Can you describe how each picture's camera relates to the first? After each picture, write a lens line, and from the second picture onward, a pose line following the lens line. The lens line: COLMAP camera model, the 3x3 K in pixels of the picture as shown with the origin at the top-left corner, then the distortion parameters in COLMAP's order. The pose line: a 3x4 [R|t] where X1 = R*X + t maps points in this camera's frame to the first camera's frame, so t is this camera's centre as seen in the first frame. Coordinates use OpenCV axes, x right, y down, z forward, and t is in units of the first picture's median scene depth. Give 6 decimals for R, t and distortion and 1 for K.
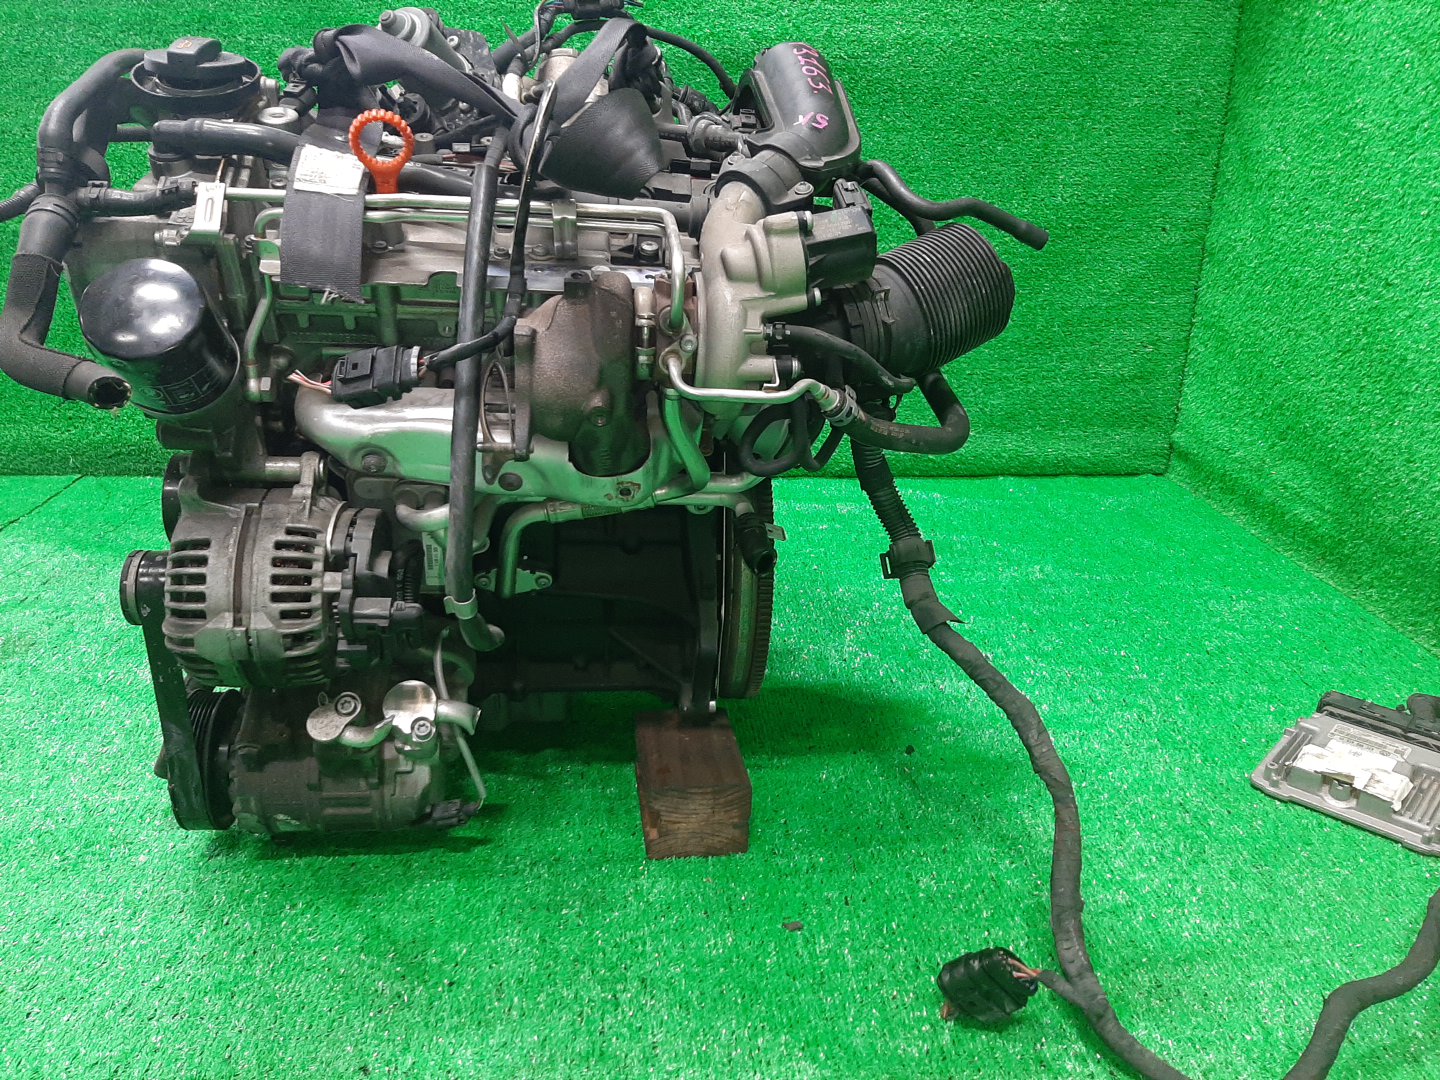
lens RADIAL K [[1079.8, 0, 720.0], [0, 1079.8, 540.0], [0, 0, 1]] dist [0.090744, -0.000048]
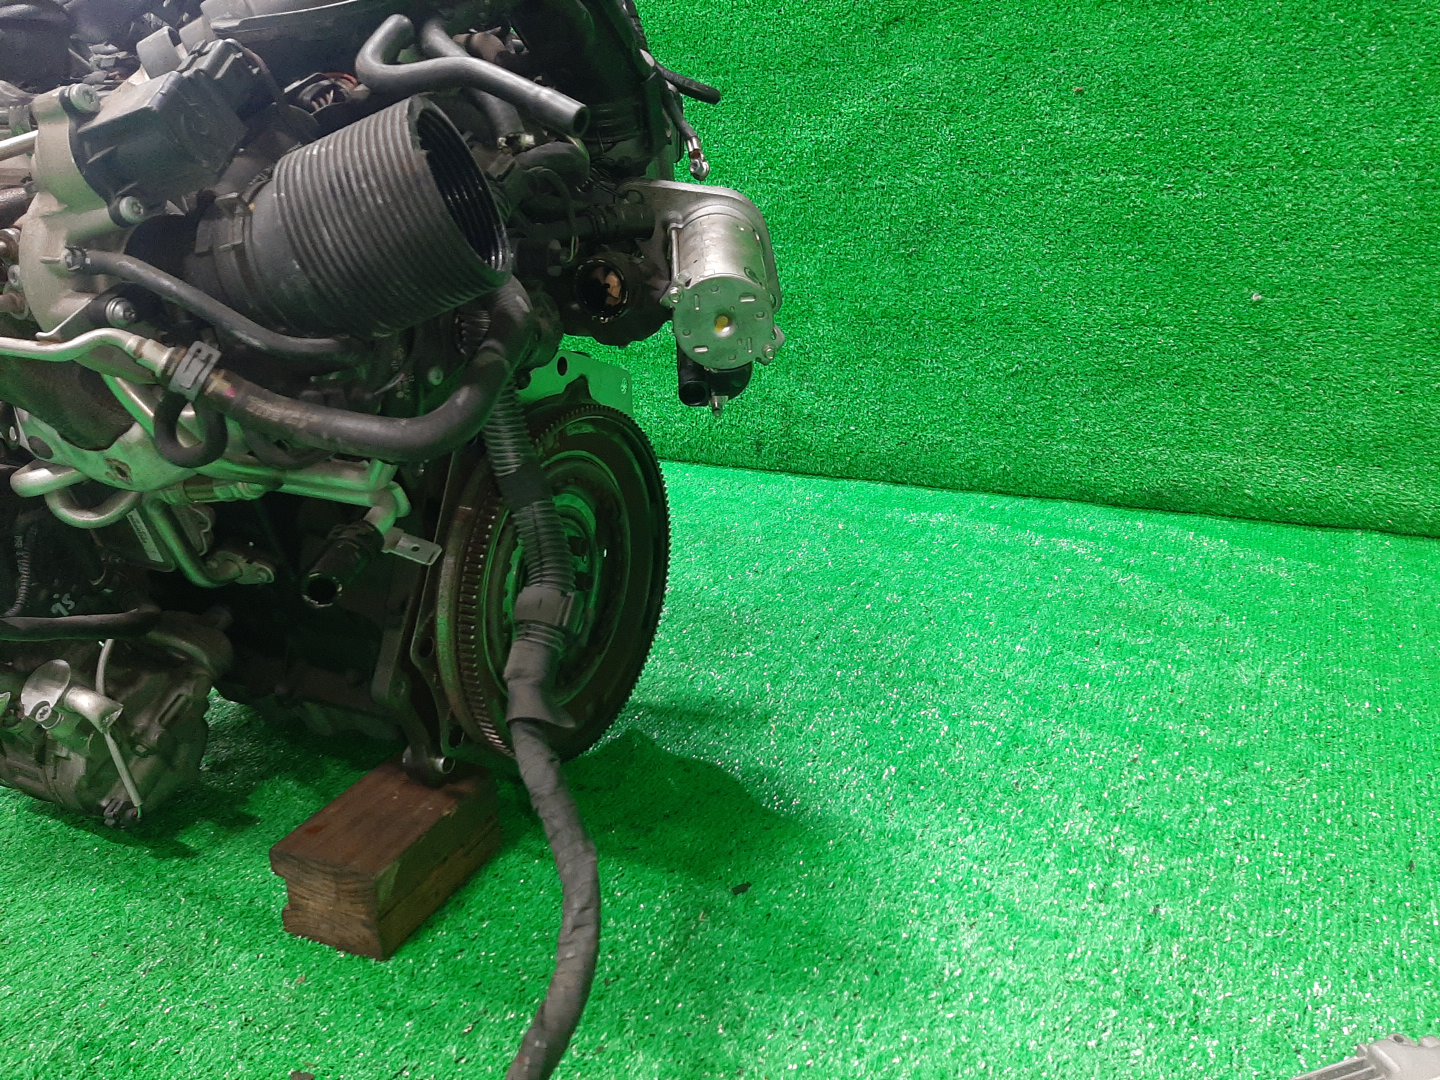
lens RADIAL K [[1114.1, 0, 720.0], [0, 1114.1, 540.0], [0, 0, 1]] dist [-0.007608, -0.003923]
pose [[0.855888, 0.124532, -0.501945, 0.692931], [-0.122422, 0.991777, 0.037312, -0.077741], [0.502463, 0.029514, 0.864095, 0.514233]]
